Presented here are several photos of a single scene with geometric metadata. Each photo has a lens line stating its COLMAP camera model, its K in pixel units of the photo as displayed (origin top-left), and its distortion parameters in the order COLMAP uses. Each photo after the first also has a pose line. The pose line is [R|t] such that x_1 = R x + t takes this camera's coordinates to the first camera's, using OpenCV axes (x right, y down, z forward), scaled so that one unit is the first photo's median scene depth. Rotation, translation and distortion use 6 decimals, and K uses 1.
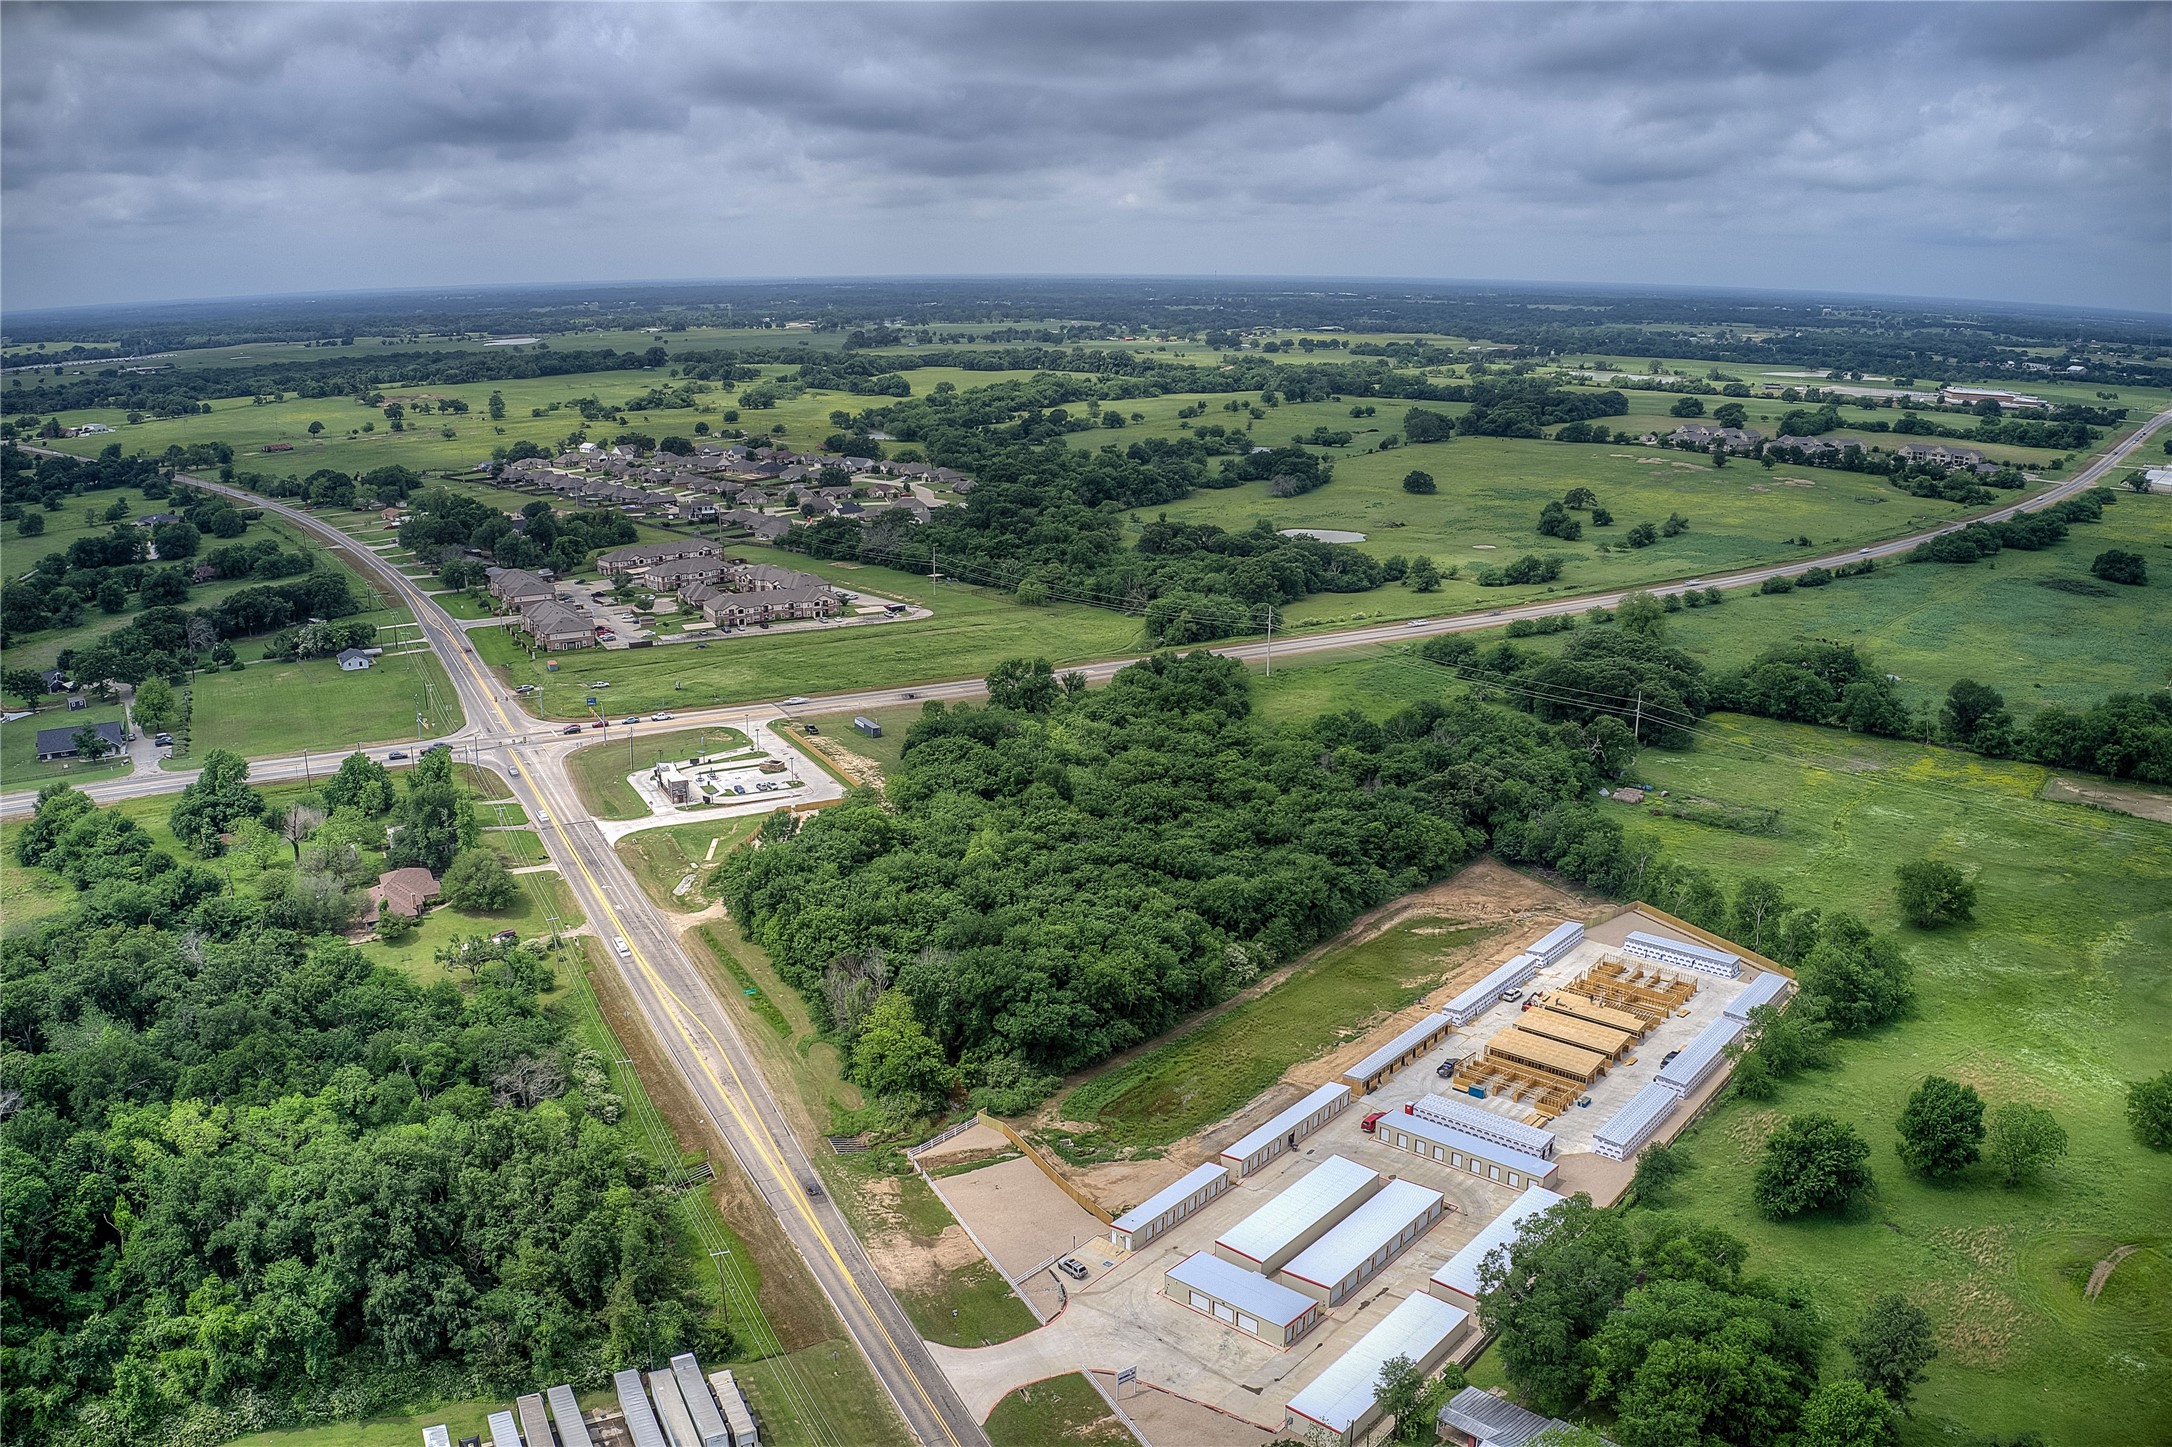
lens RADIAL K [[1704.6, 0, 1077.9], [0, 1704.6, 714.9], [0, 0, 1]] dist [-0.189243, 0.037180]
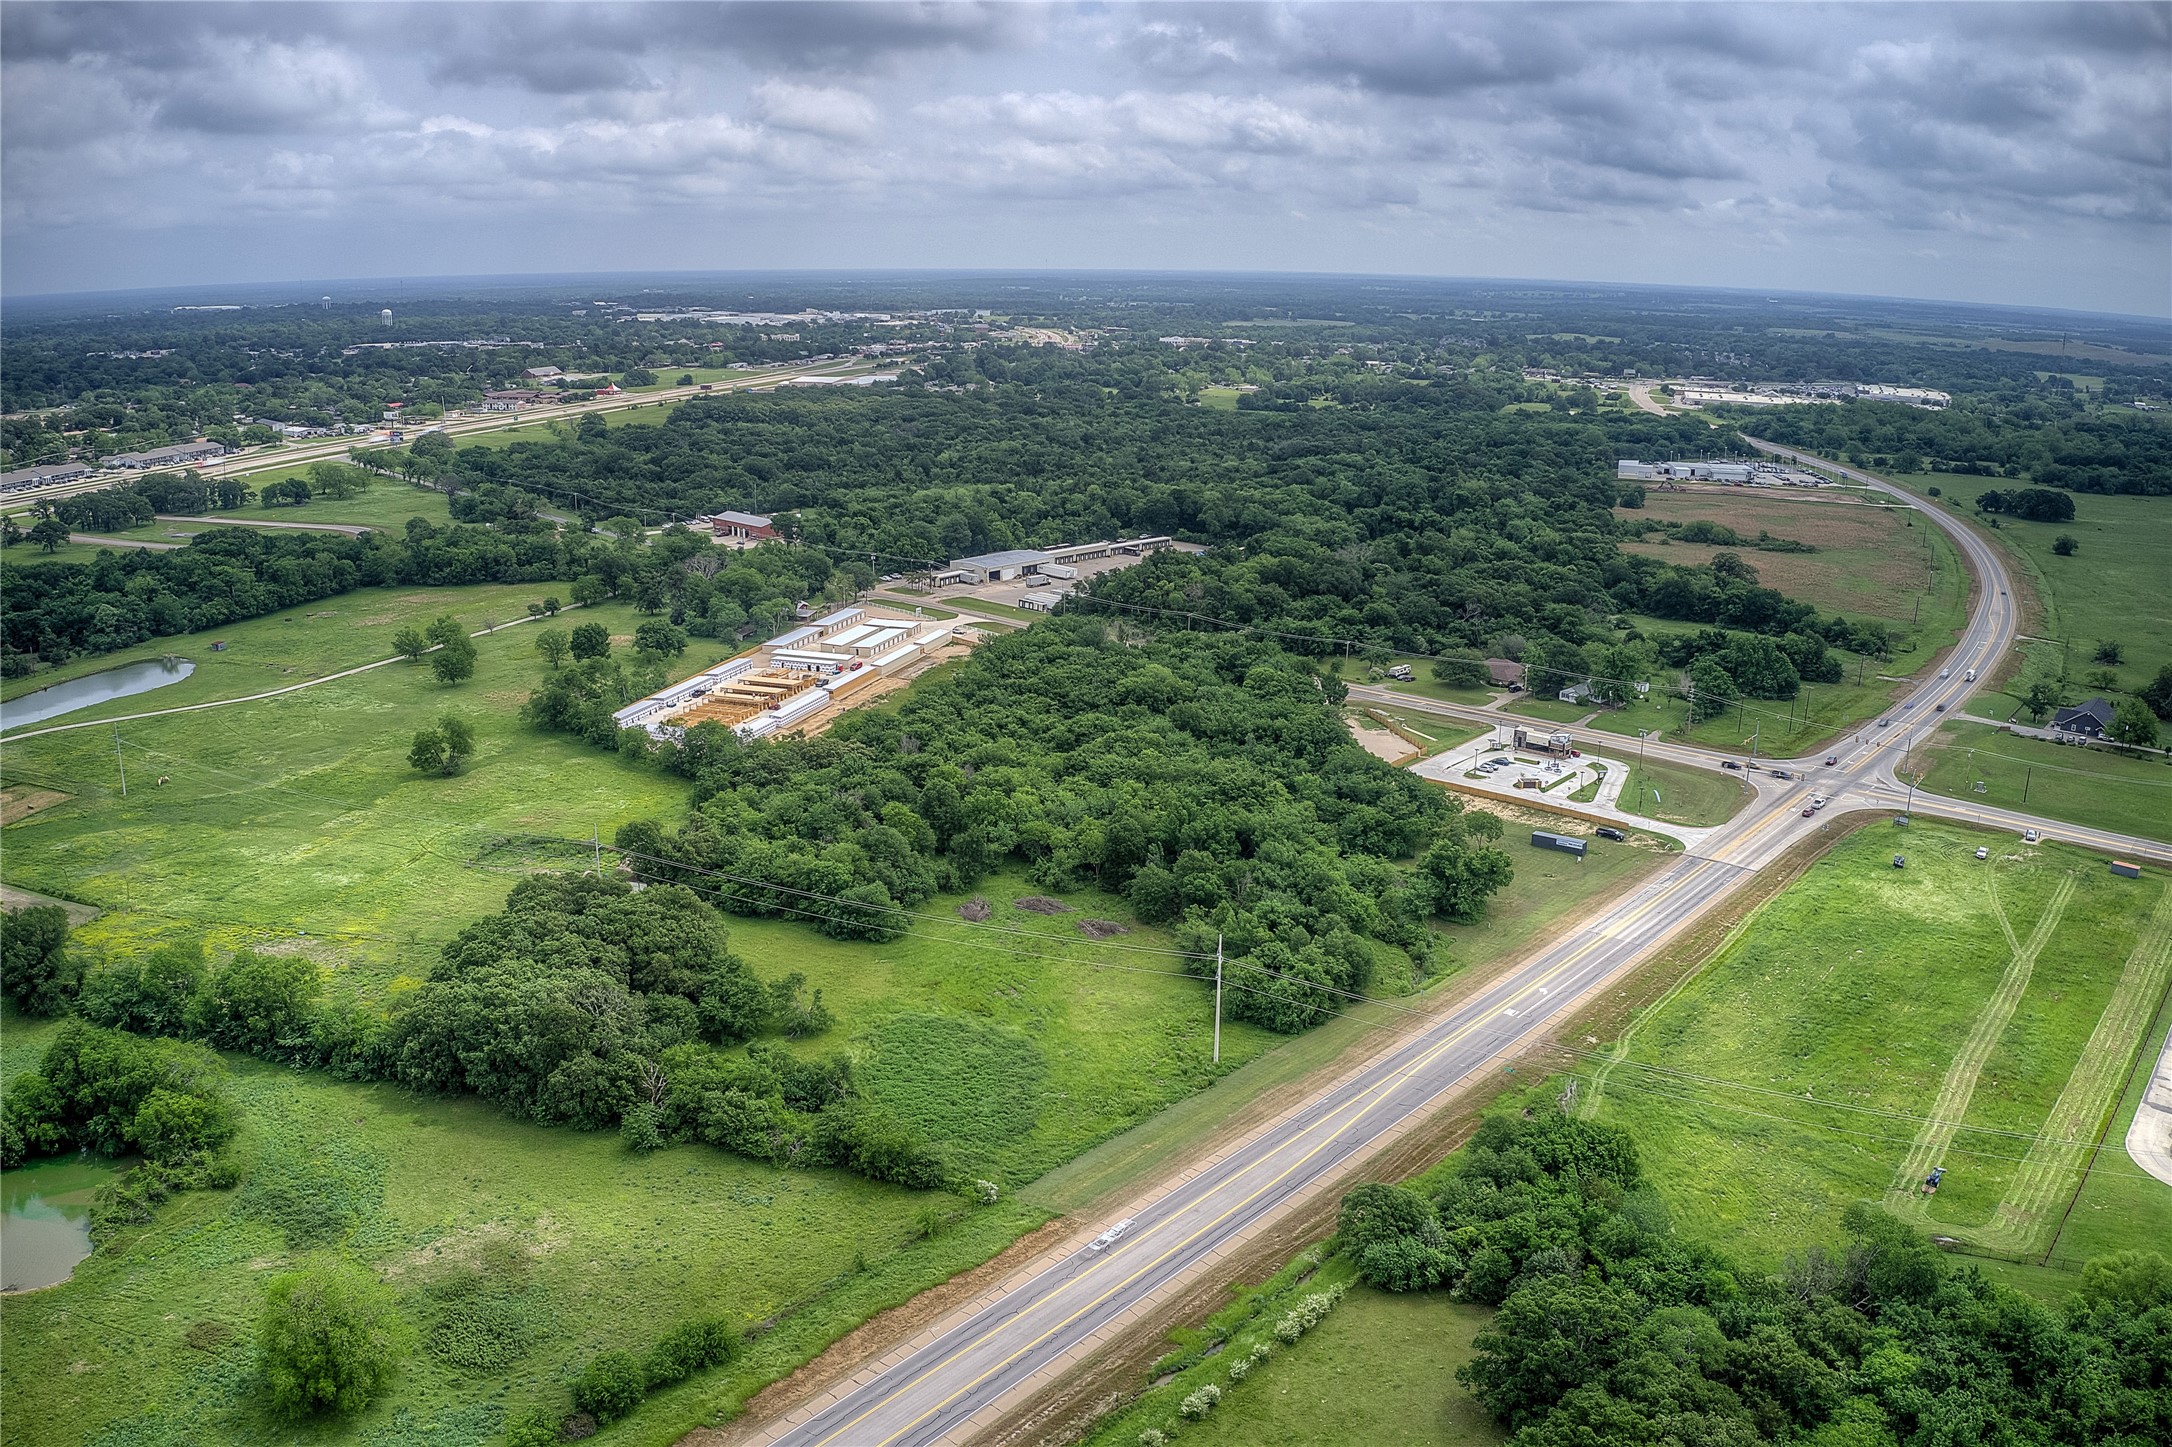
lens RADIAL K [[1704.6, 0, 1075.9], [0, 1704.6, 717.9], [0, 0, 1]] dist [-0.189243, 0.037180]
pose [[-0.930288, 0.086954, -0.356376, 0.388111], [-0.105750, 0.866686, 0.487517, -0.429478], [0.351258, 0.491218, -0.797072, 1.601621]]
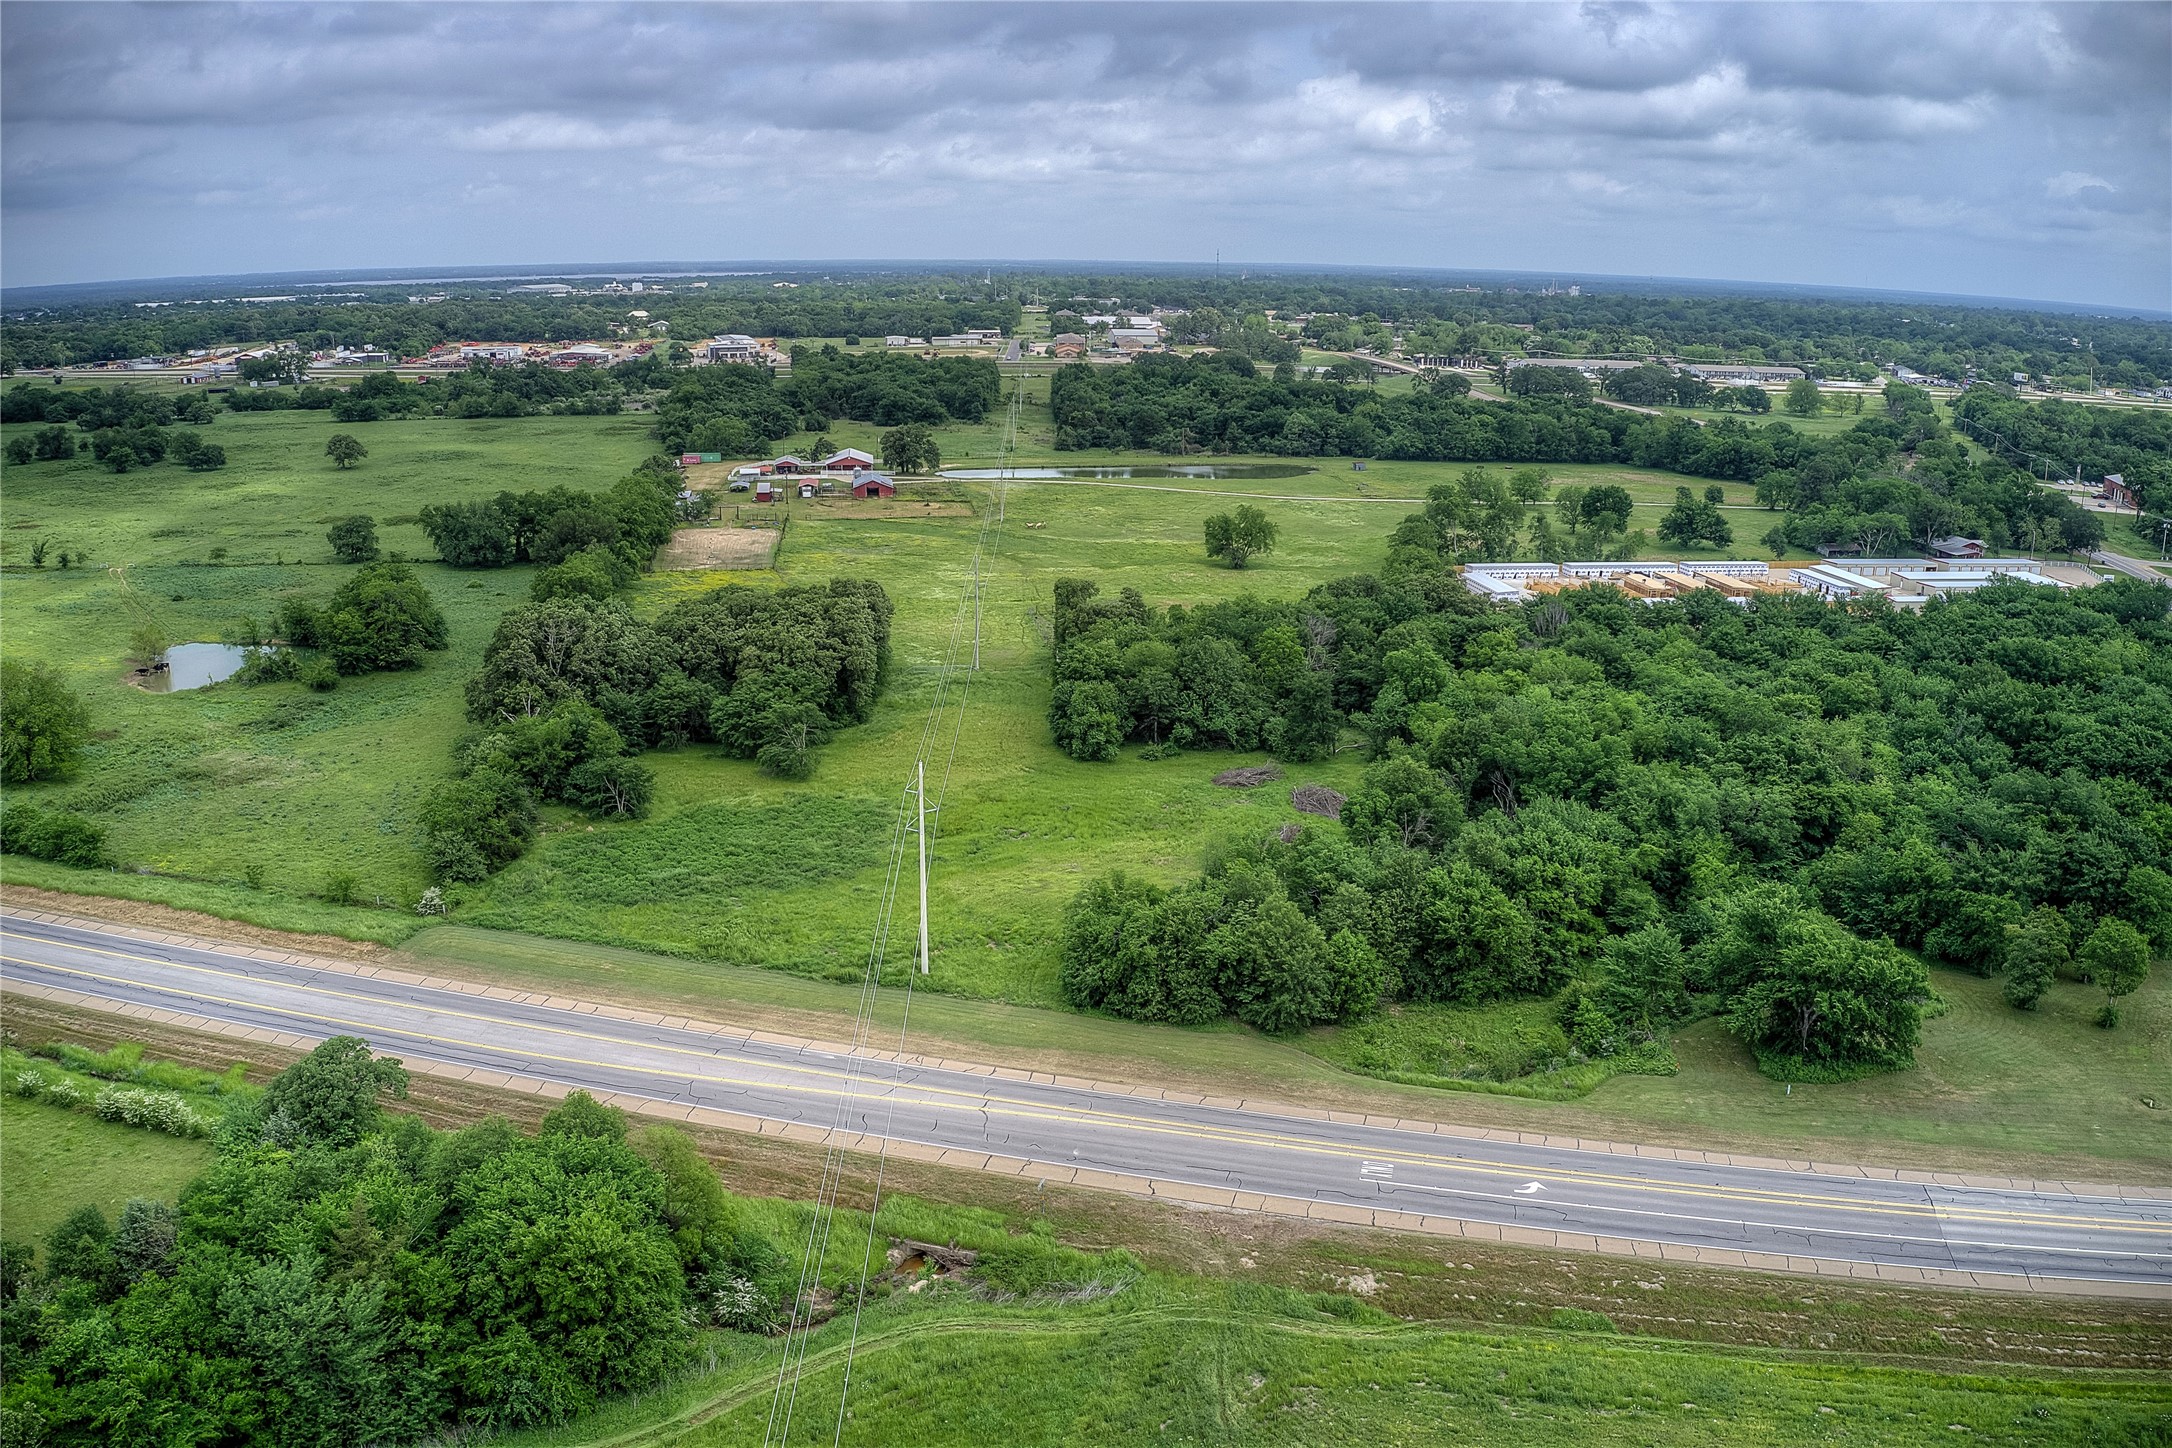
lens RADIAL K [[1704.6, 0, 1075.0], [0, 1704.6, 717.9], [0, 0, 1]] dist [-0.189243, 0.037180]
pose [[-0.750602, -0.184883, 0.634361, -0.125998], [0.160980, 0.879960, 0.446940, -0.243965], [-0.640844, 0.437593, -0.630738, 1.386249]]
